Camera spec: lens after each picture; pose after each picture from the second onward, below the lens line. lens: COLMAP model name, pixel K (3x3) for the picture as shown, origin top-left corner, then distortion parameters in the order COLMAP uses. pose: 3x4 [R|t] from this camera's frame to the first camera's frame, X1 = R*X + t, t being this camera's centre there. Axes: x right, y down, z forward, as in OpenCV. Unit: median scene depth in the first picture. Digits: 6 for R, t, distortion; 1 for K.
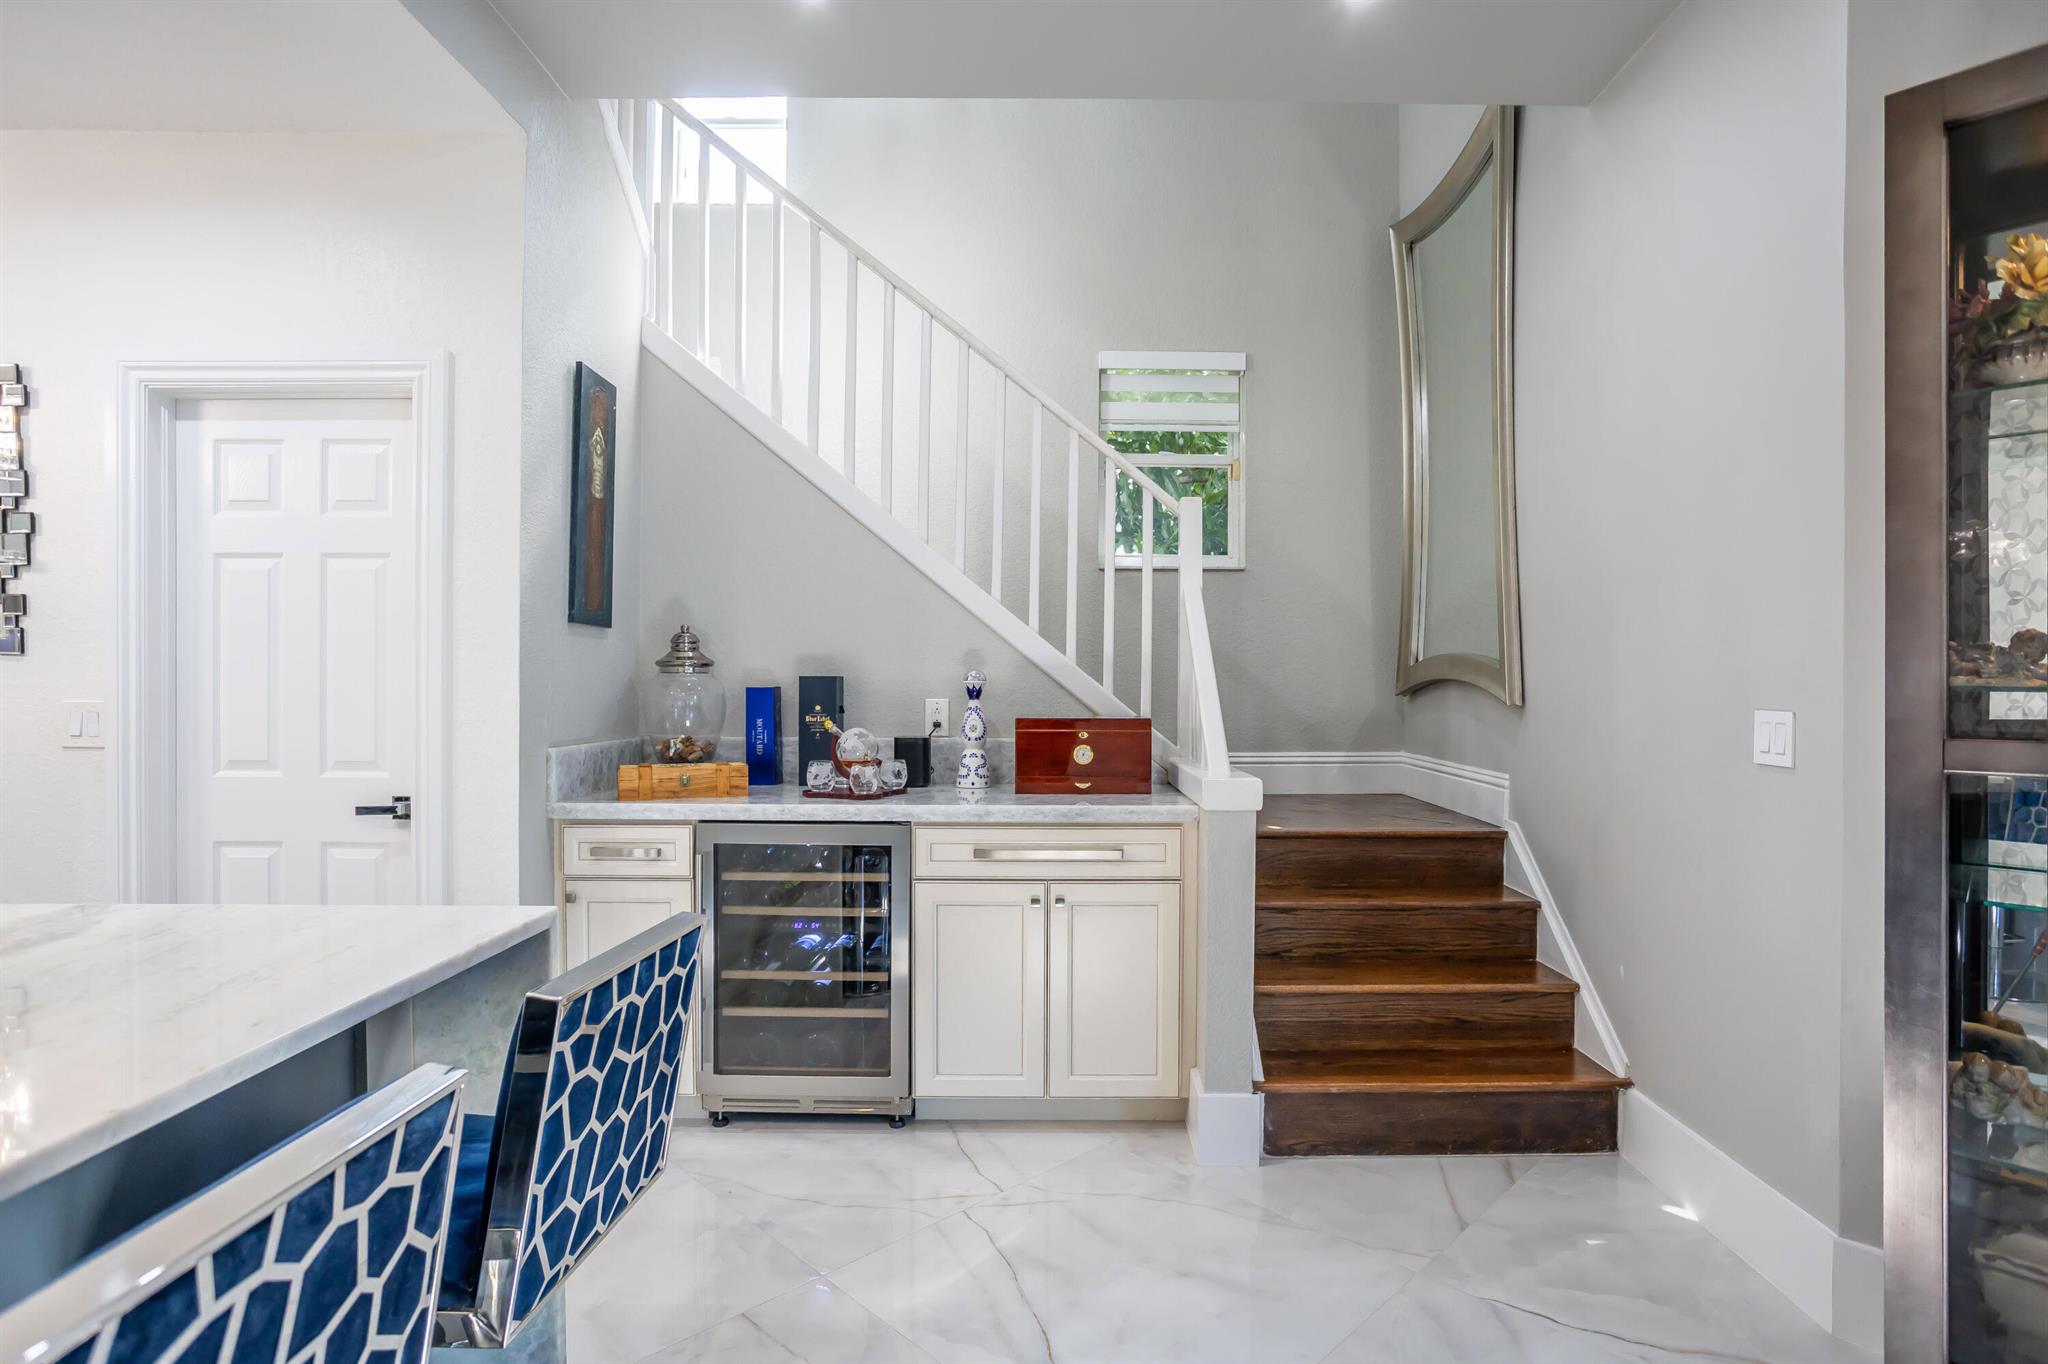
lens RADIAL K [[996.3, 0, 1025.3], [0, 996.3, 681.5], [0, 0, 1]] dist [-0.027557, 0.000997]
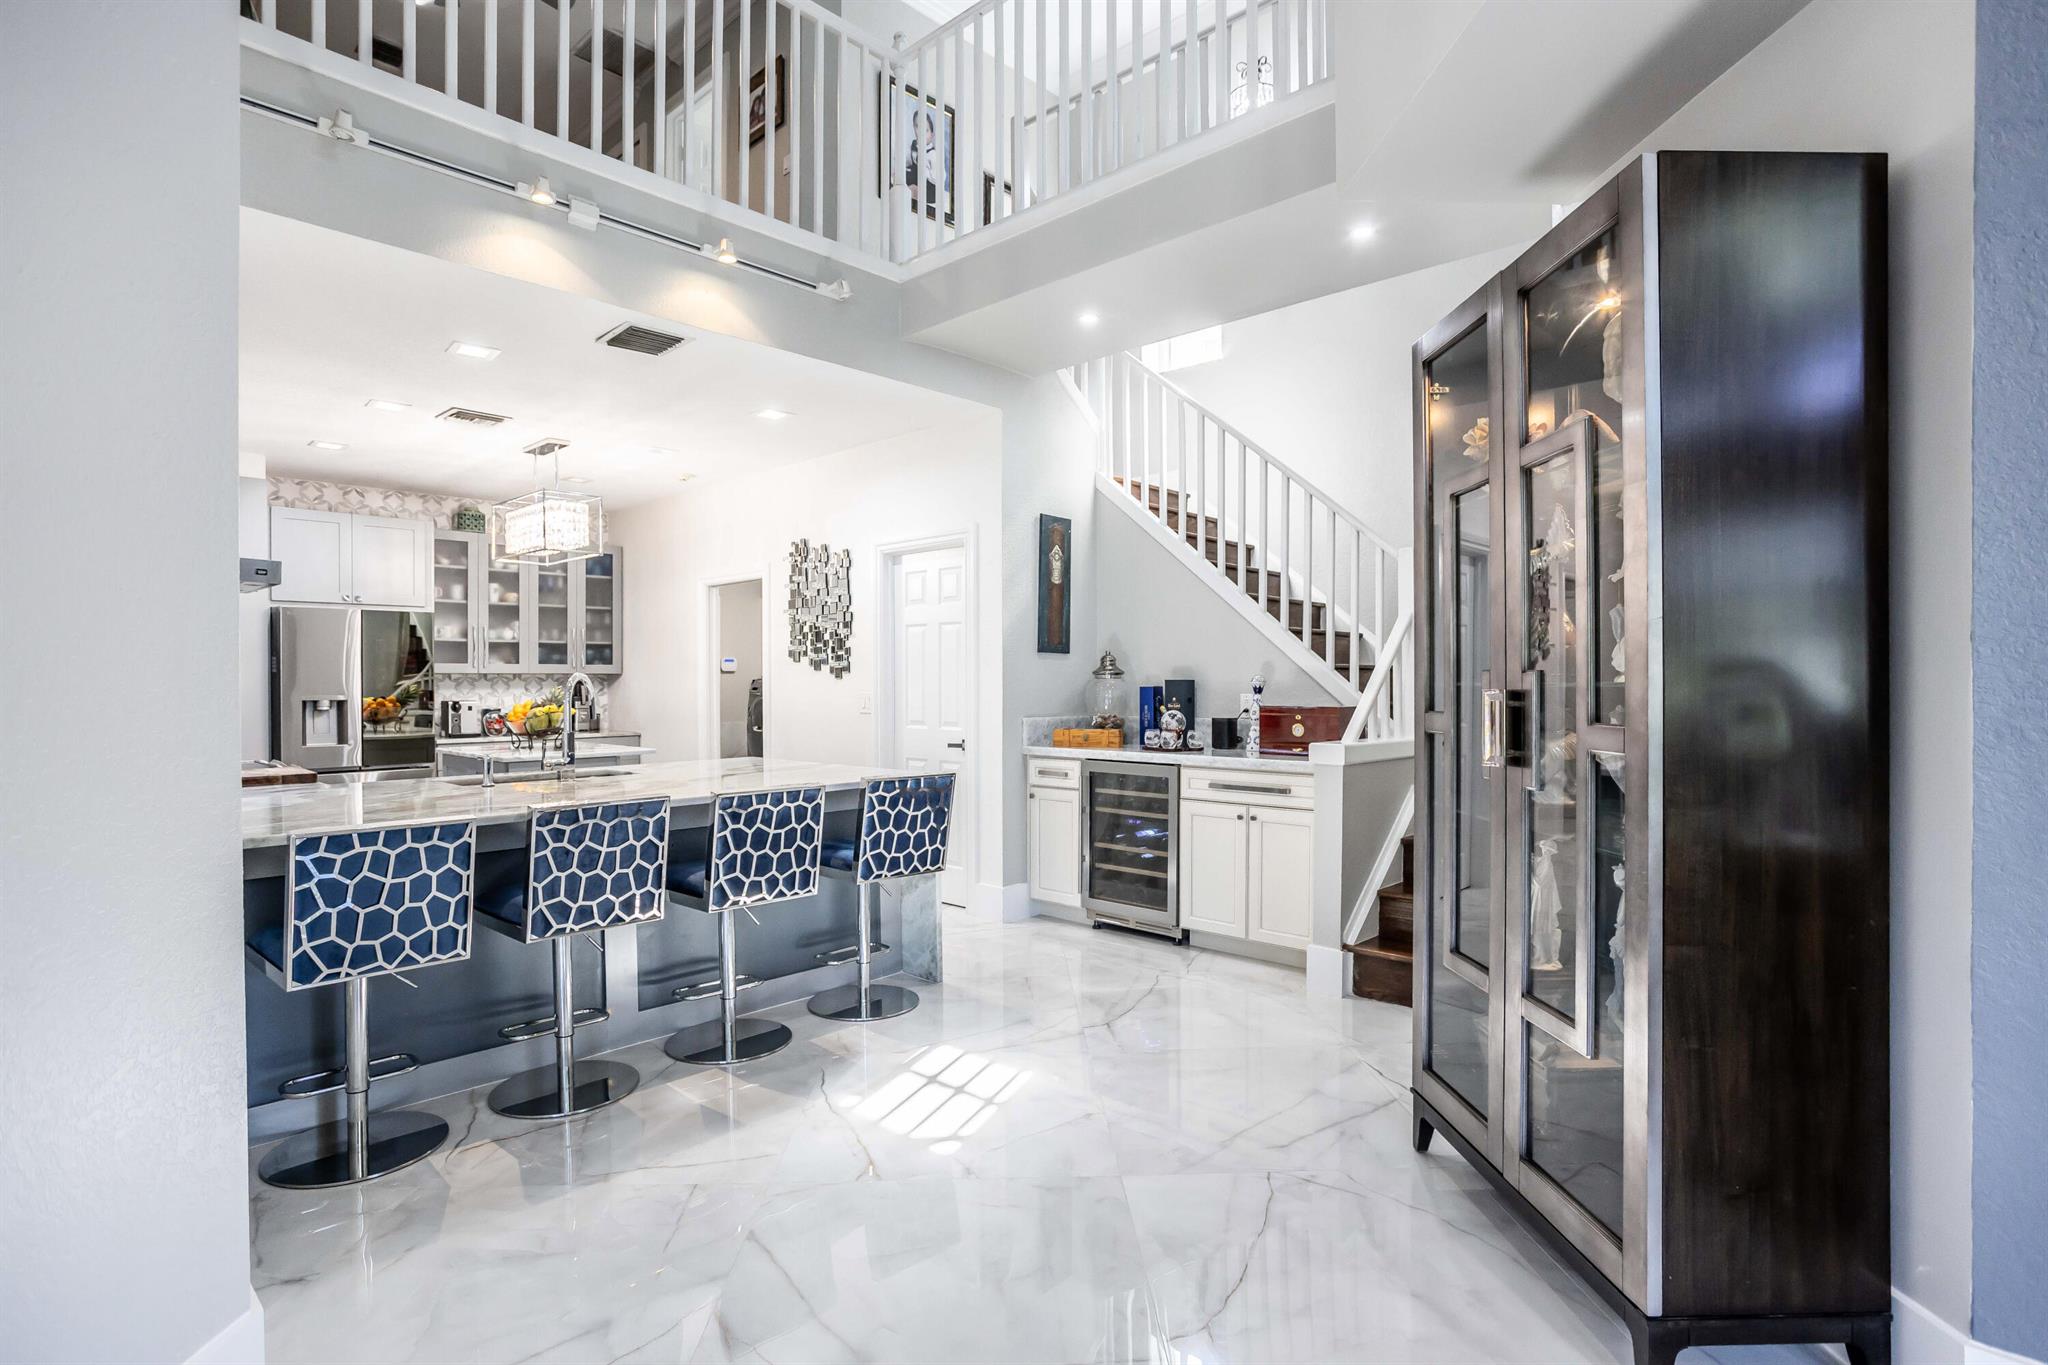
lens RADIAL K [[996.3, 0, 1023.7], [0, 996.3, 682.4], [0, 0, 1]] dist [-0.027557, 0.000997]
pose [[0.726229, -0.004090, -0.687440, 0.862789], [0.005979, 0.999982, 0.000366, -0.003213], [0.687426, -0.004376, 0.726241, -0.420731]]
